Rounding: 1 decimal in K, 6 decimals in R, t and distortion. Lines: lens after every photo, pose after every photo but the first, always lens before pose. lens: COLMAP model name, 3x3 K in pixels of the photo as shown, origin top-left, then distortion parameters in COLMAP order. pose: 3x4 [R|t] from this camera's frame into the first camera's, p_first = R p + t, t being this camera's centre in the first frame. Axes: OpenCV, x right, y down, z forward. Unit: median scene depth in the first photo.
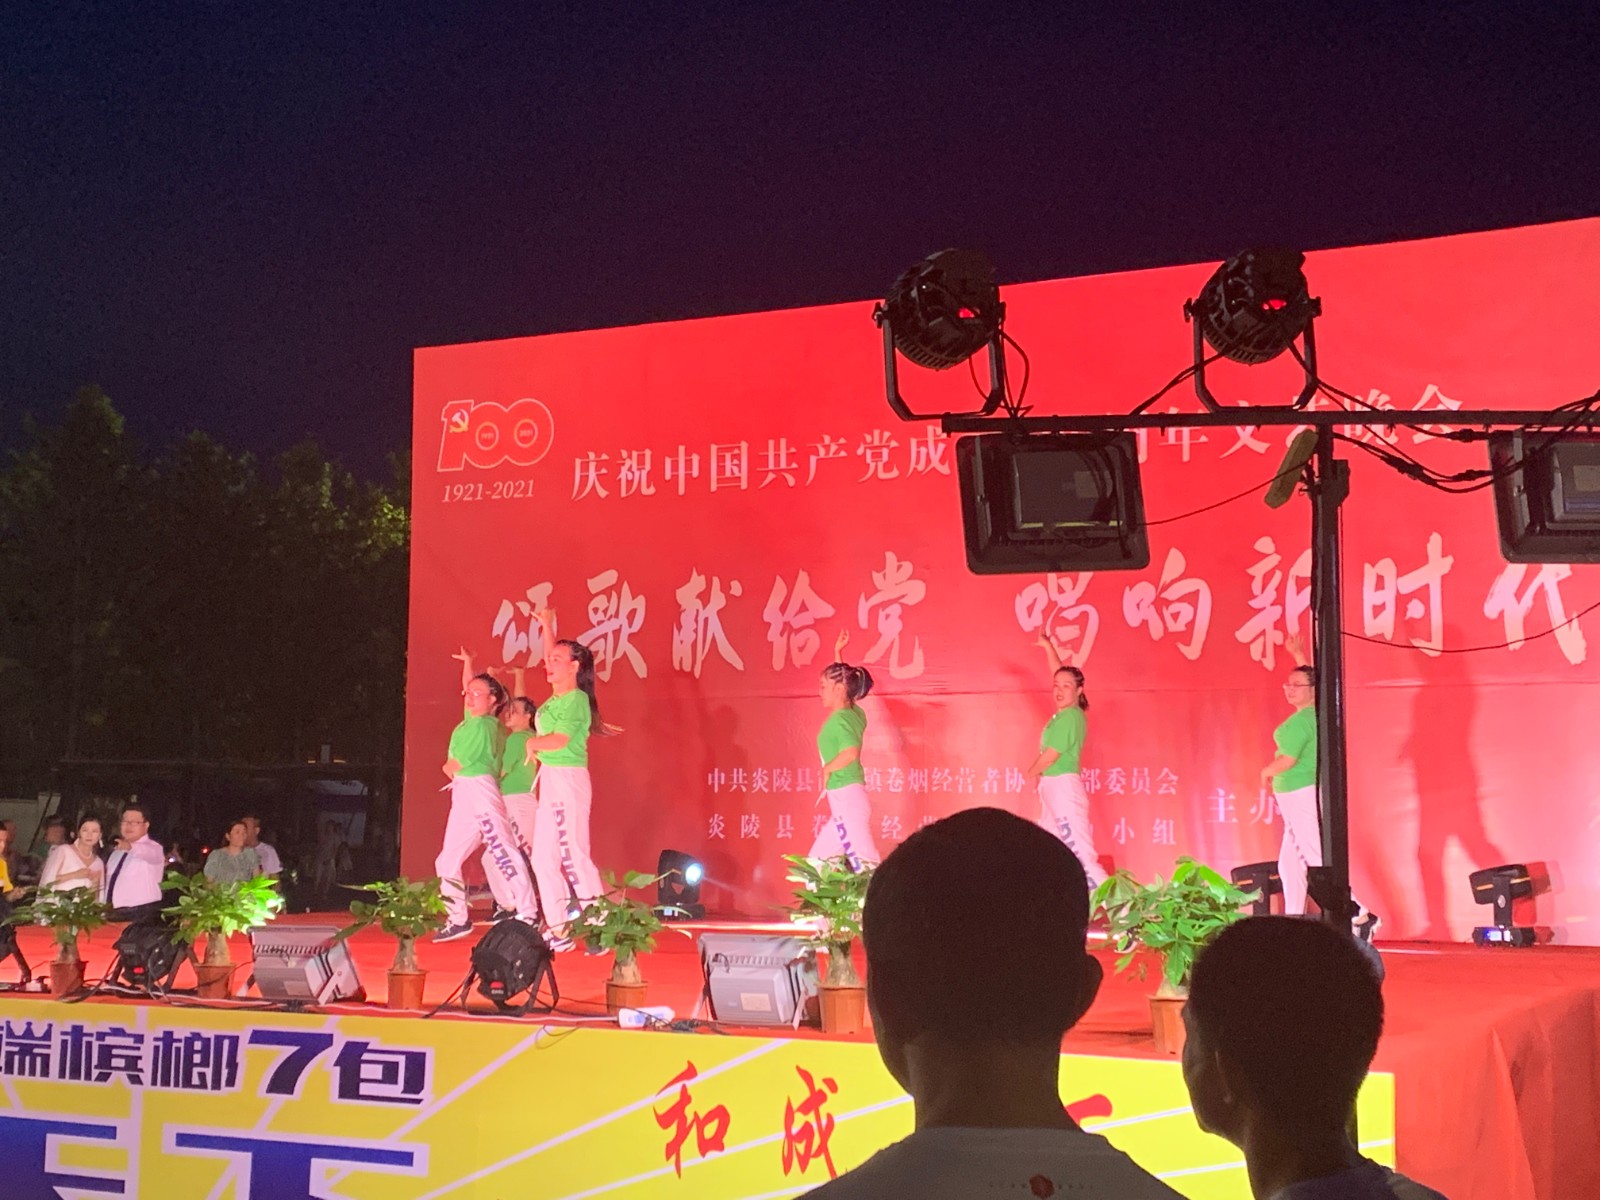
lens RADIAL K [[2331.8, 0, 796.9], [0, 2331.8, 558.2], [0, 0, 1]] dist [0.046058, 0.000000]
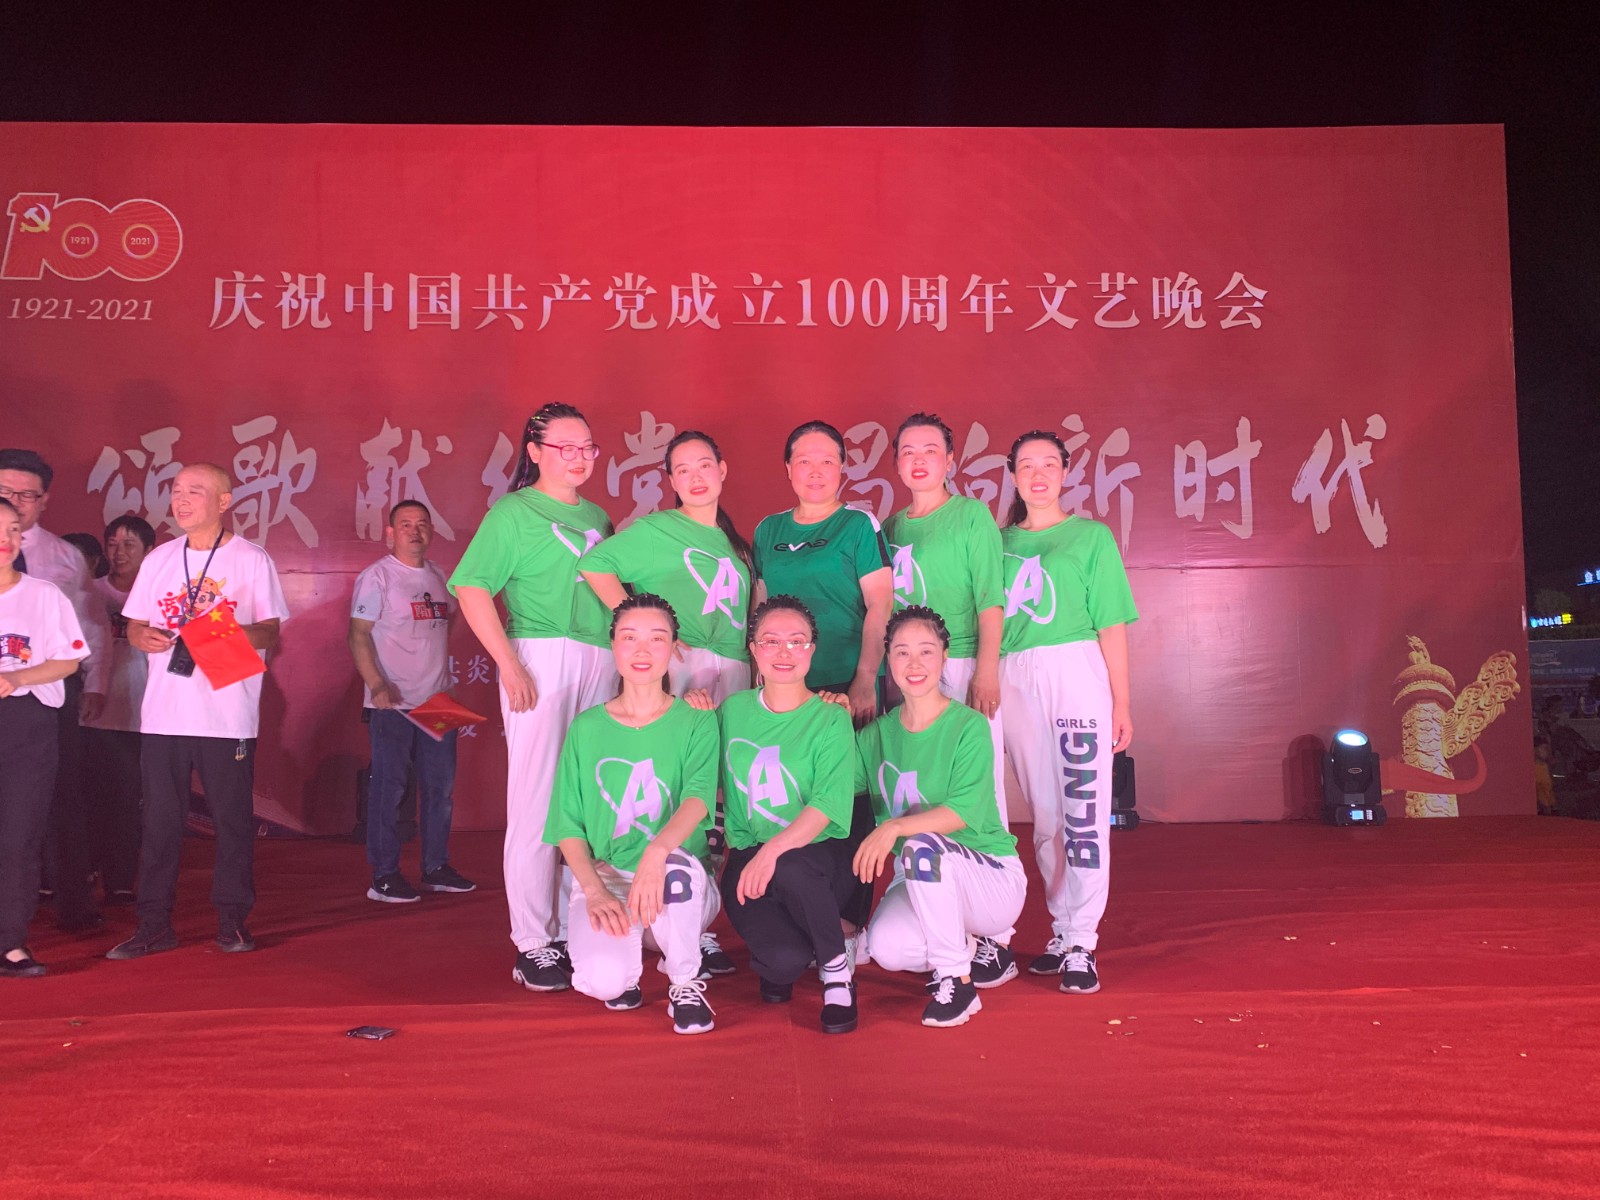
lens RADIAL K [[1303.4, 0, 792.5], [0, 1303.4, 598.9], [0, 0, 1]] dist [0.026057, -0.001861]
pose [[0.869691, 0.023400, 0.493041, -0.175311], [-0.038560, 0.999044, 0.020603, 0.063933], [-0.492088, -0.036930, 0.869762, 0.611059]]
